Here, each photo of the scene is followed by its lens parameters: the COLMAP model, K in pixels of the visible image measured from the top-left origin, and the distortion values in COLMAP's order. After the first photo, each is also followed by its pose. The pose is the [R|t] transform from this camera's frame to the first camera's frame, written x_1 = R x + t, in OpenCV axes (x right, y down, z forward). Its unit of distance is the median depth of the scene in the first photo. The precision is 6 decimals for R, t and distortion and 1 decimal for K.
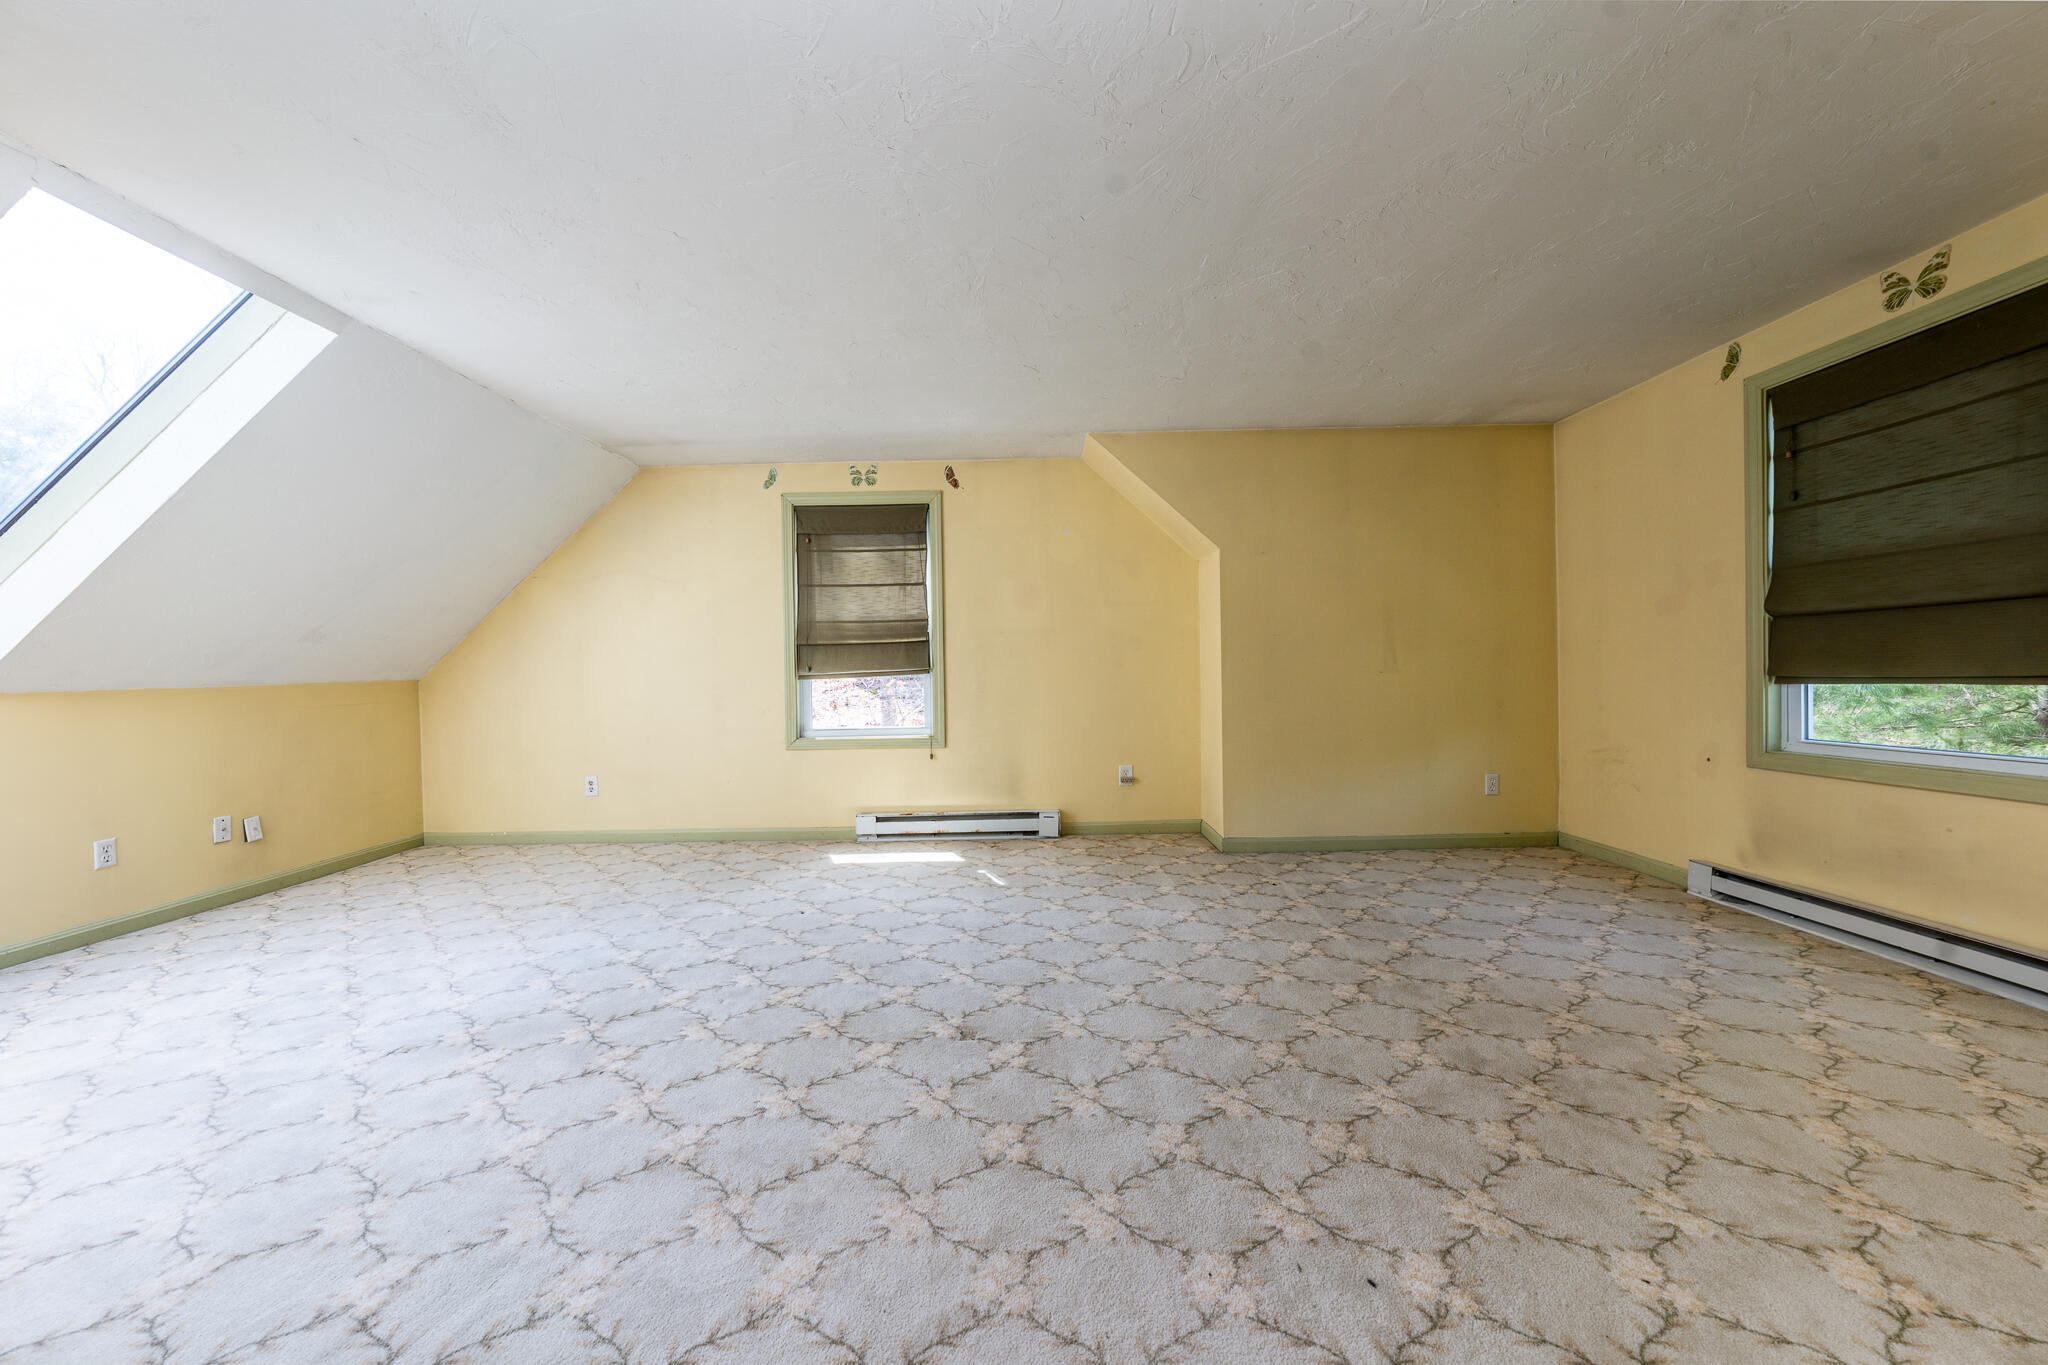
lens RADIAL K [[693.8, 0, 1013.2], [0, 693.8, 674.3], [0, 0, 1]] dist [-0.003401, 0.000101]
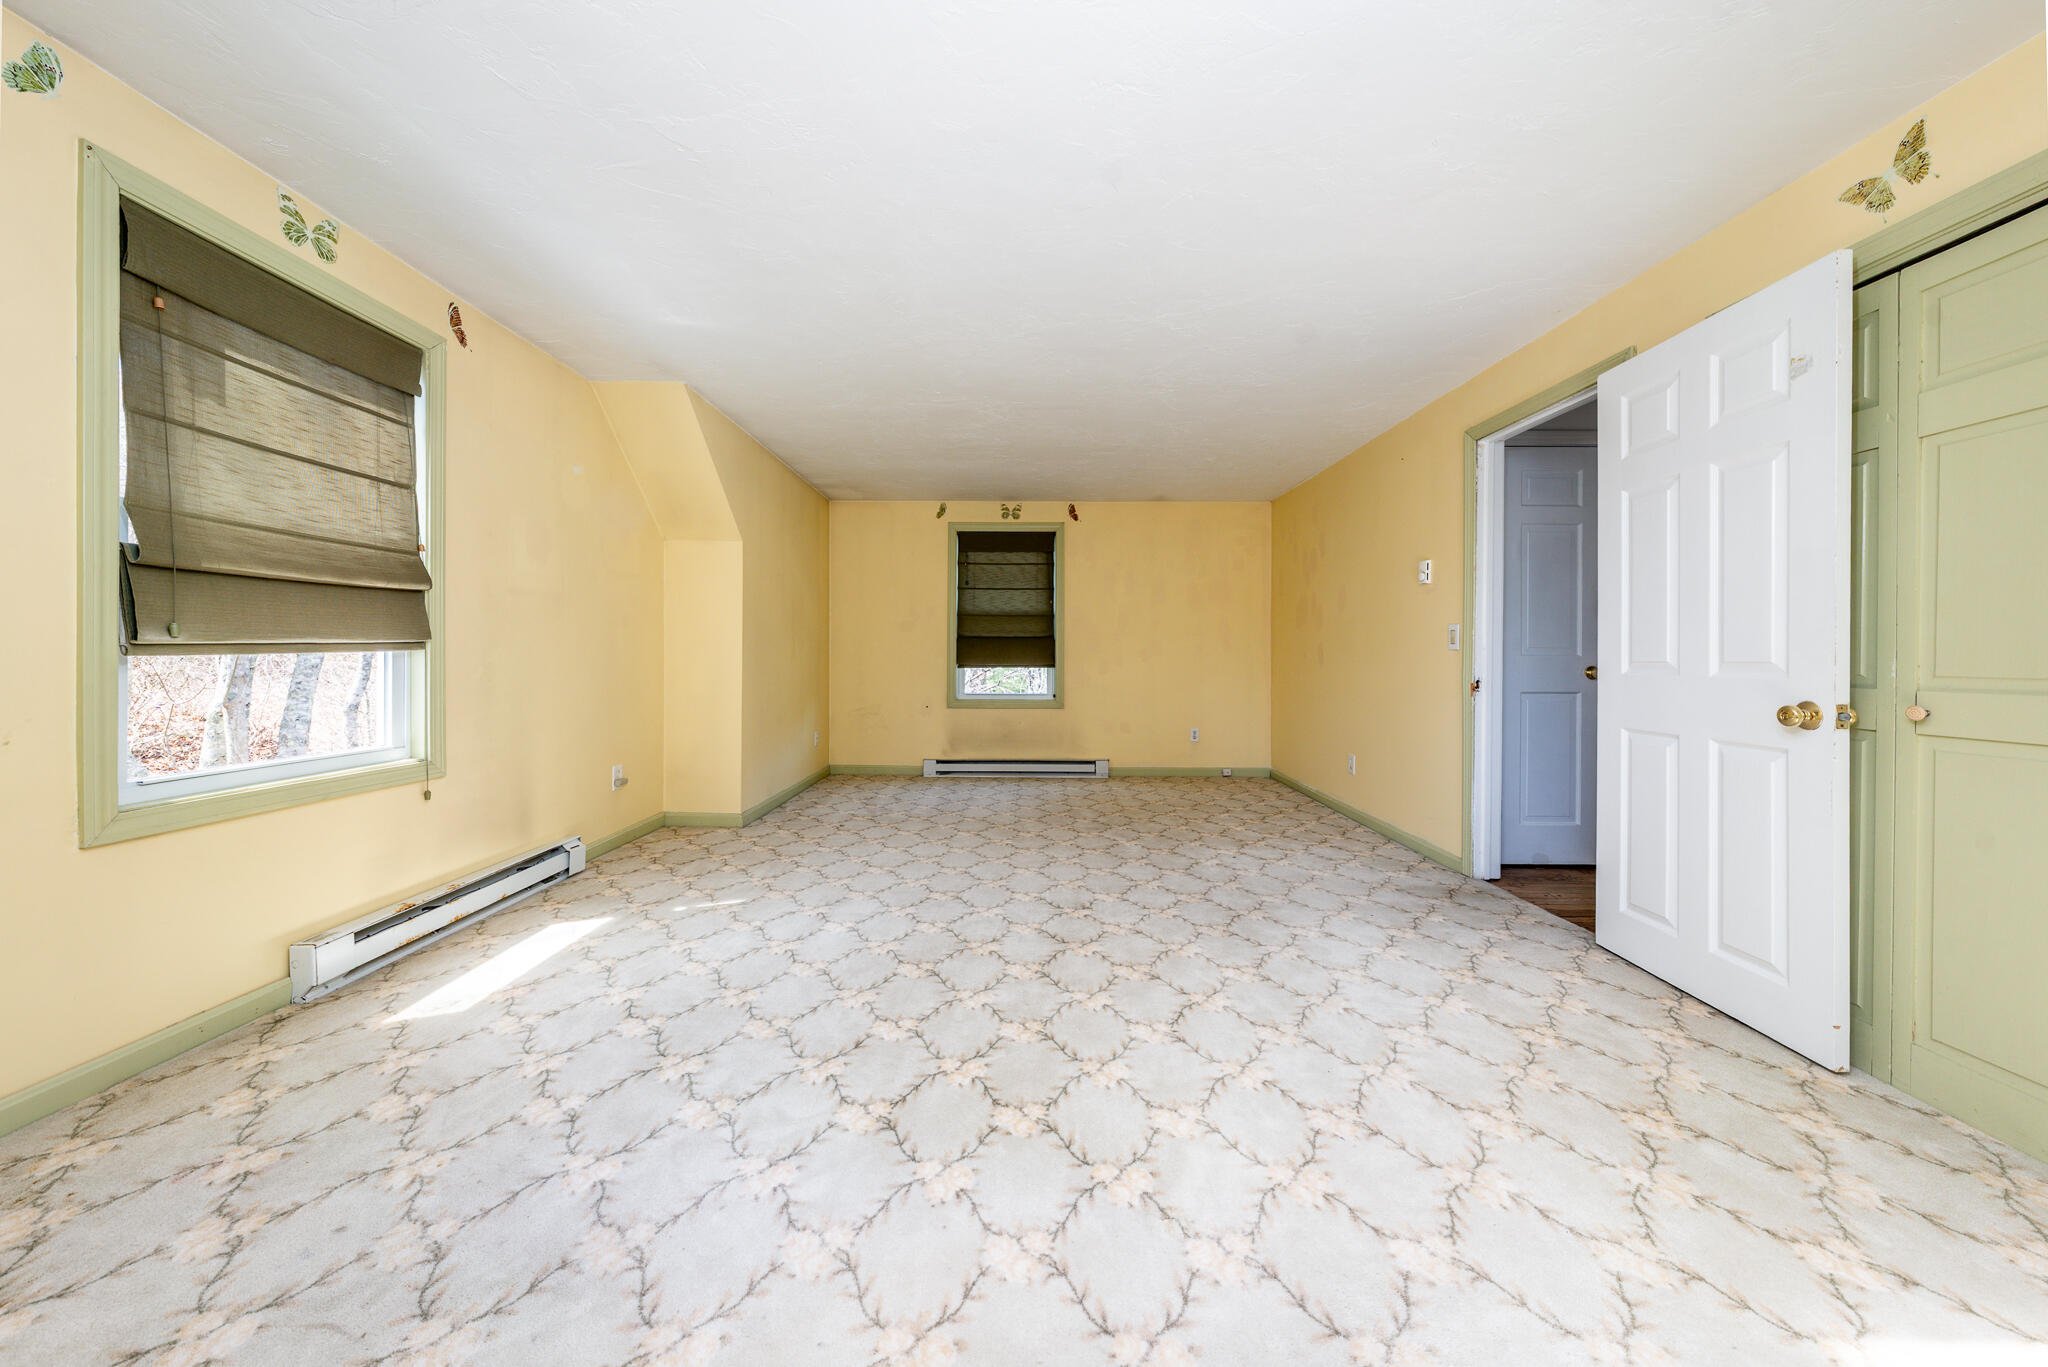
lens RADIAL K [[693.8, 0, 1009.5], [0, 693.8, 675.7], [0, 0, 1]] dist [-0.003401, 0.000101]
pose [[0.017459, -0.008467, 0.999812, -0.684296], [-0.008261, 0.999929, 0.008612, 0.010790], [-0.999813, -0.008410, 0.017387, 0.513674]]
